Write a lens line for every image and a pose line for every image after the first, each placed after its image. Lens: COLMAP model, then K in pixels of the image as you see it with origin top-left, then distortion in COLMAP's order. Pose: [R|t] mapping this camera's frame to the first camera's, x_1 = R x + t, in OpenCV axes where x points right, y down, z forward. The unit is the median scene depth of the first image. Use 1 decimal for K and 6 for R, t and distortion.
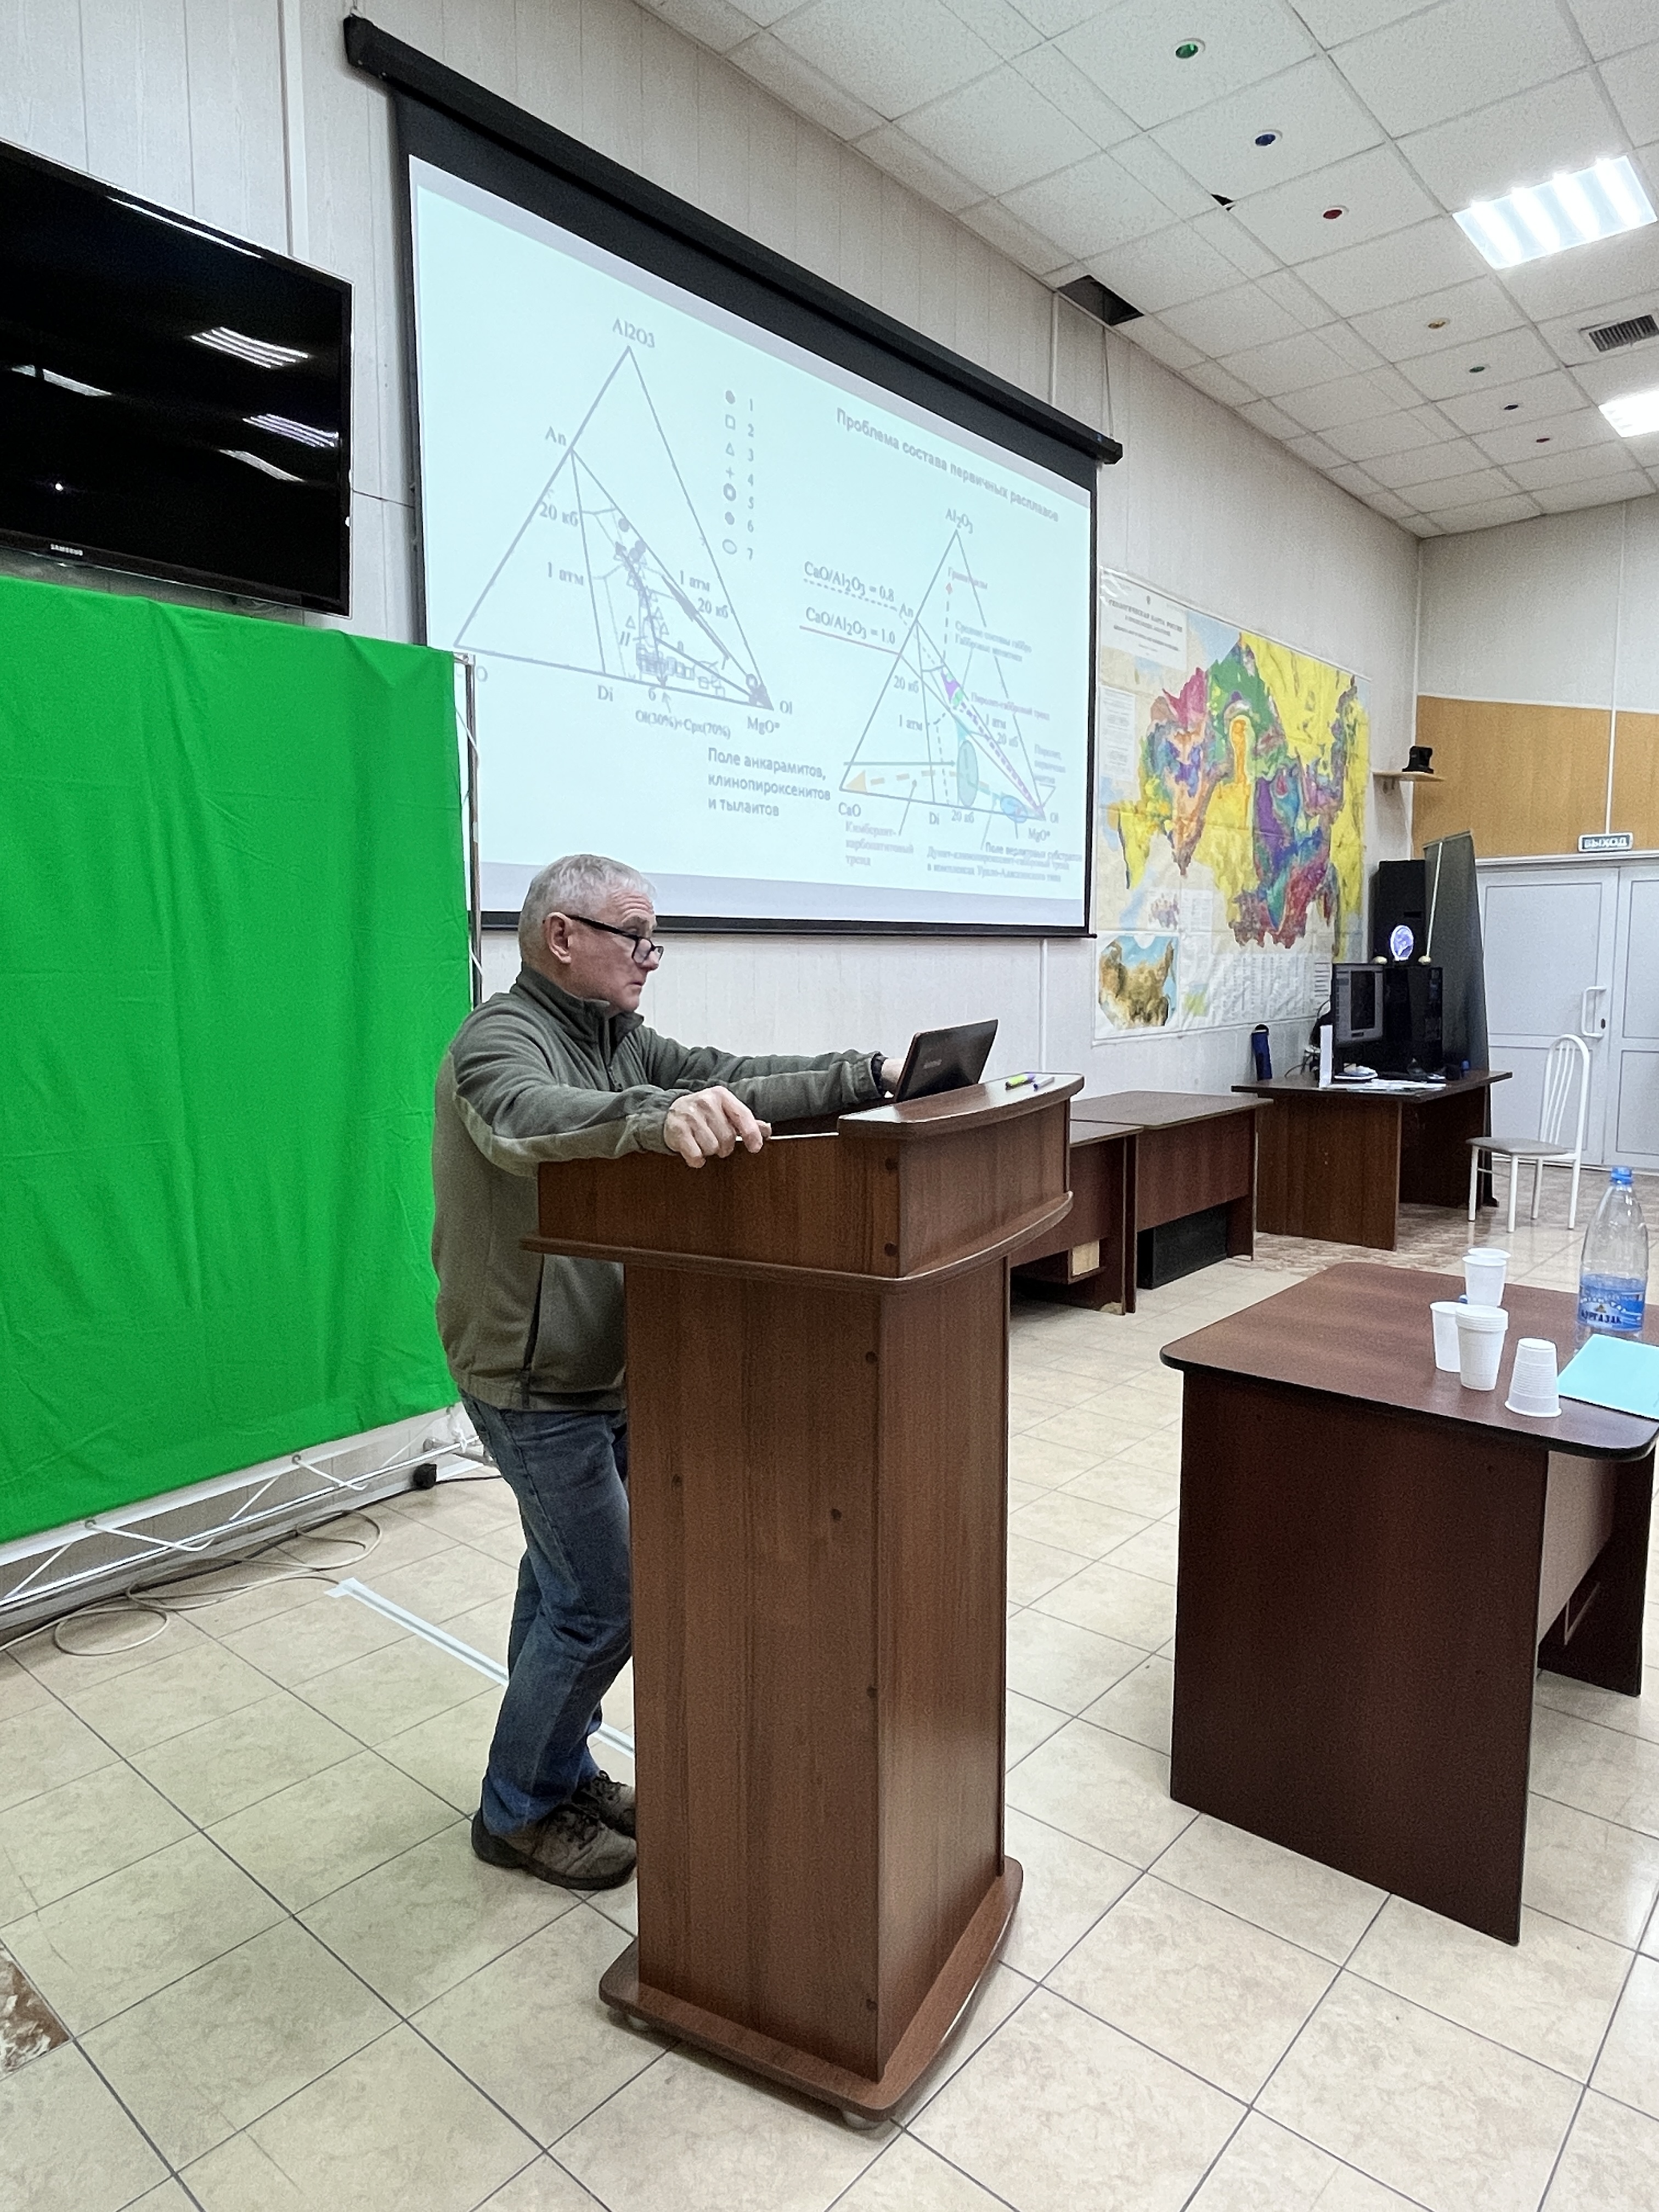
lens RADIAL K [[1366.2, 0, 829.5], [0, 1366.2, 1106.0], [0, 0, 1]] dist [-0.020607, 0.045053]
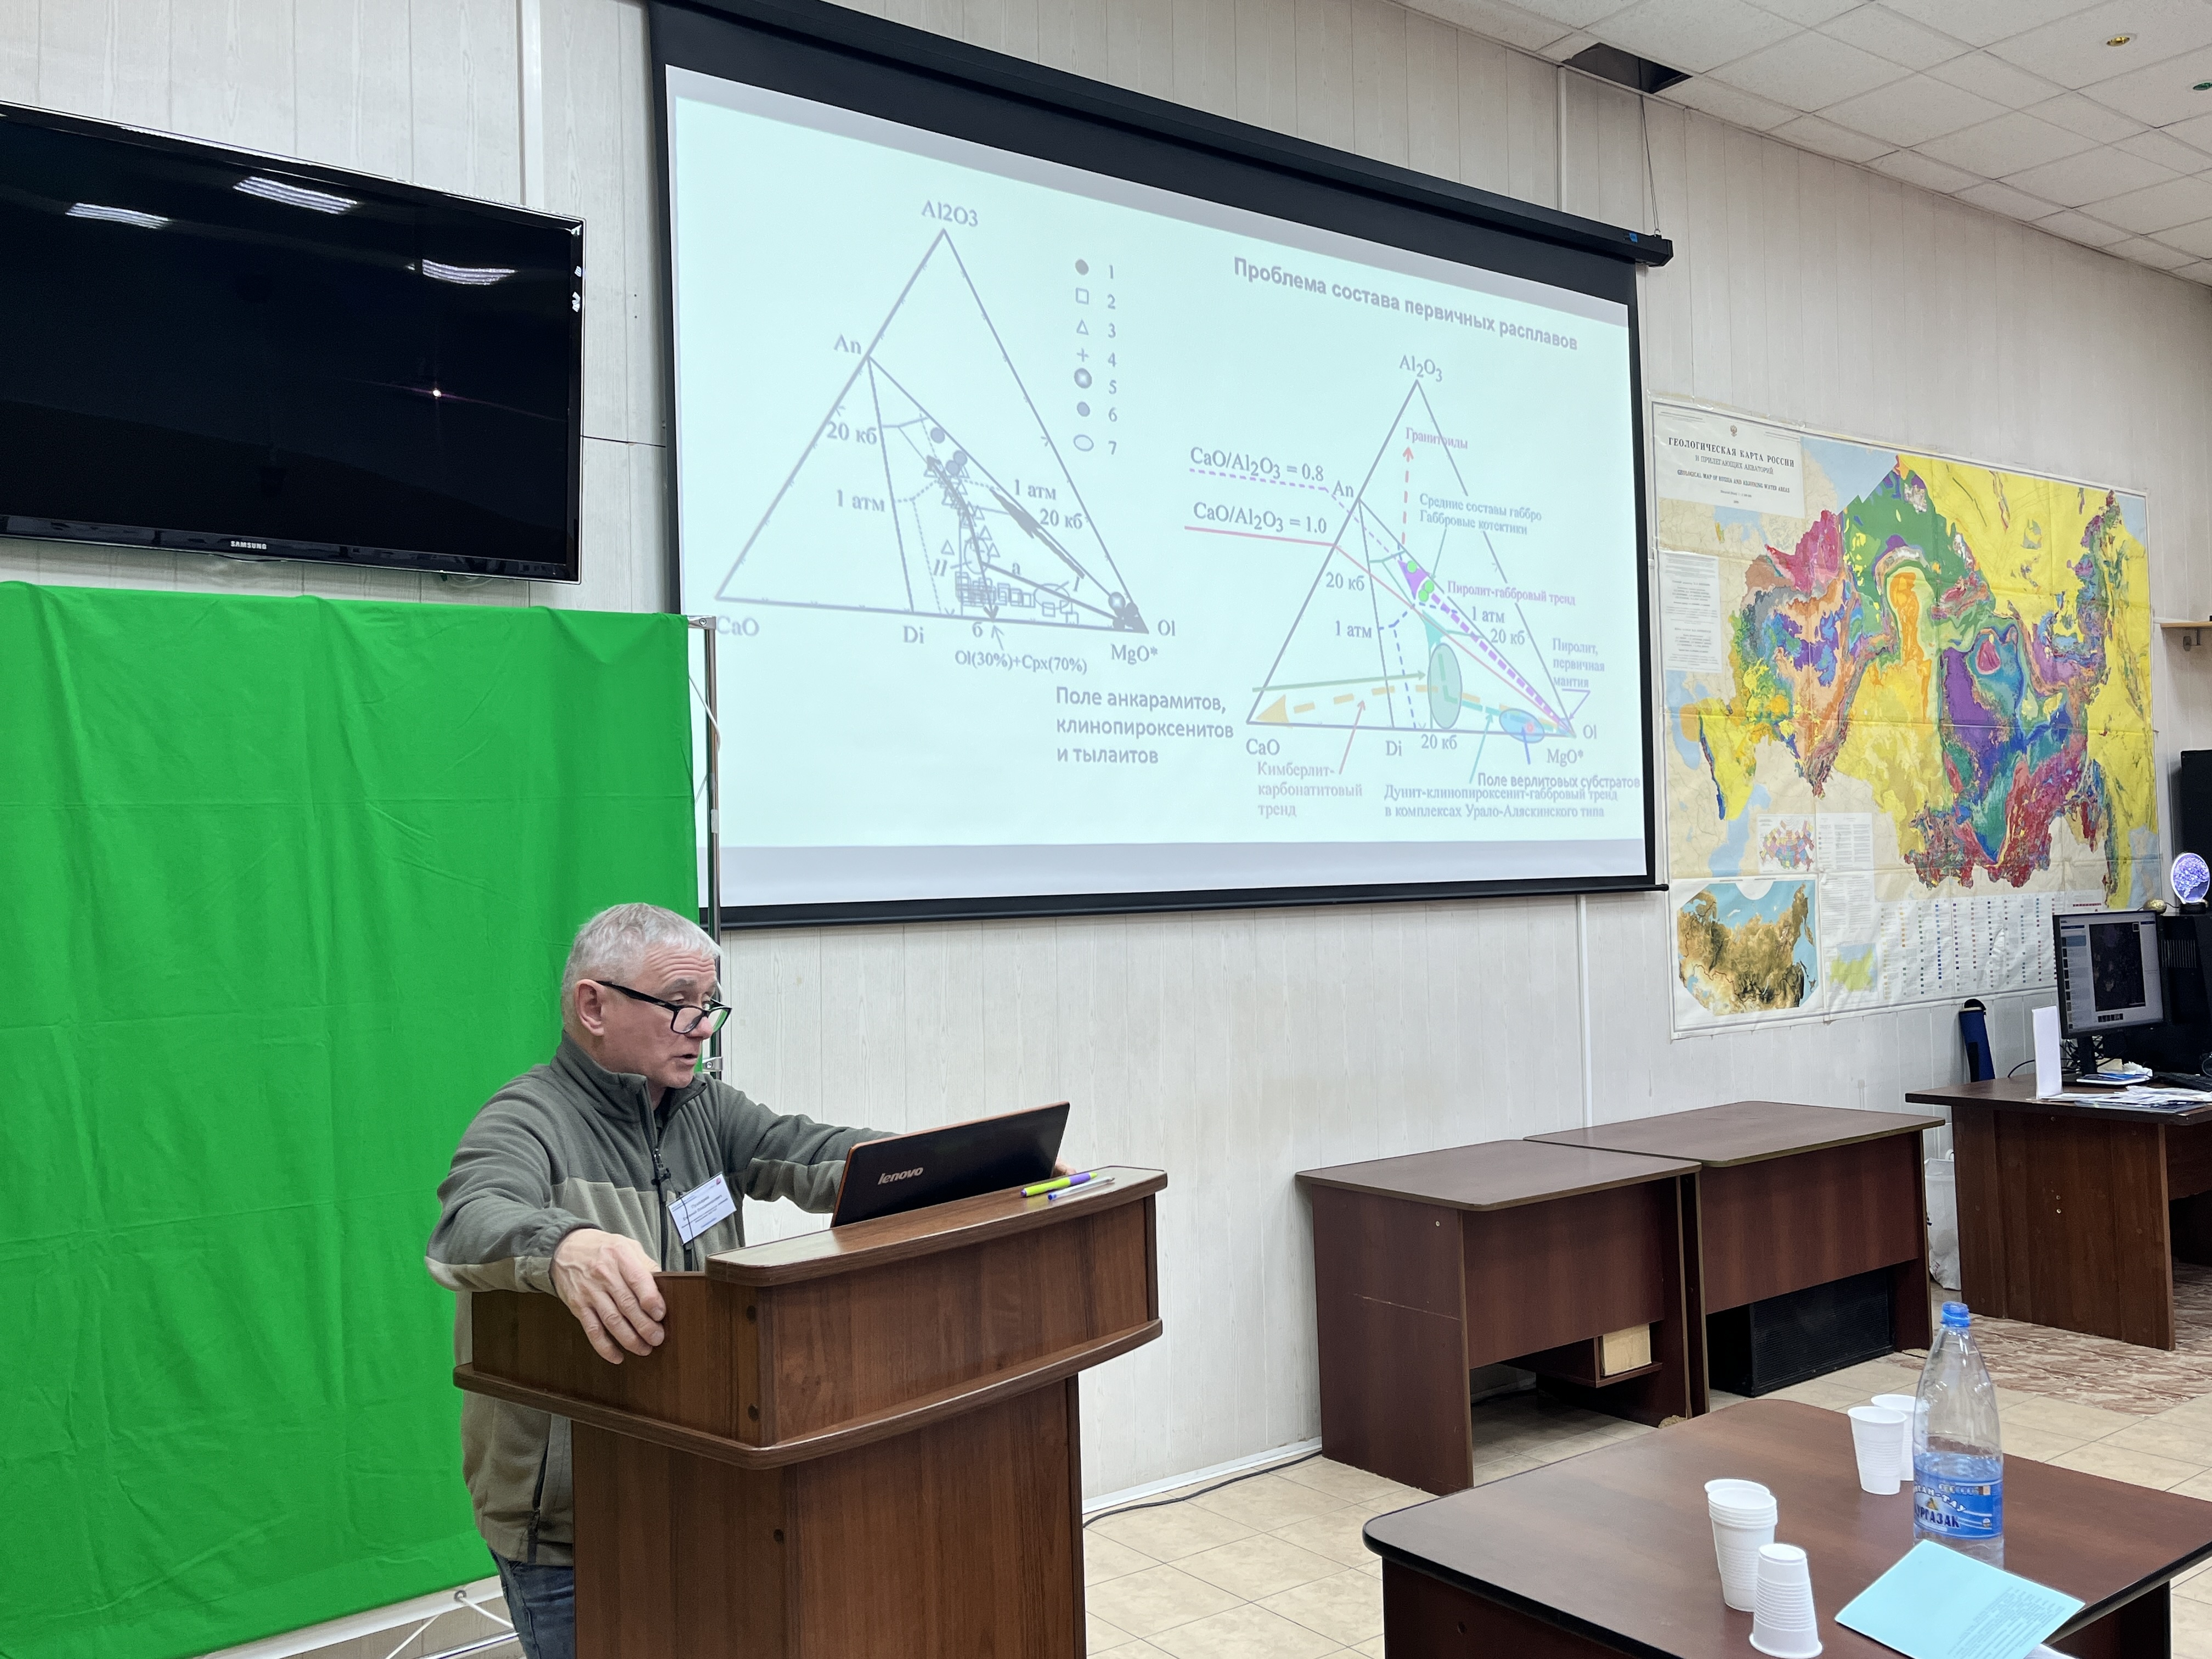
lens RADIAL K [[1875.5, 0, 1106.0], [0, 1875.5, 829.5], [0, 0, 1]] dist [0.092155, -0.178439]
pose [[0.975230, -0.024251, -0.219862, 0.146123], [-0.004031, 0.991858, -0.127281, -0.030255], [0.221159, 0.125015, 0.967192, -0.045649]]
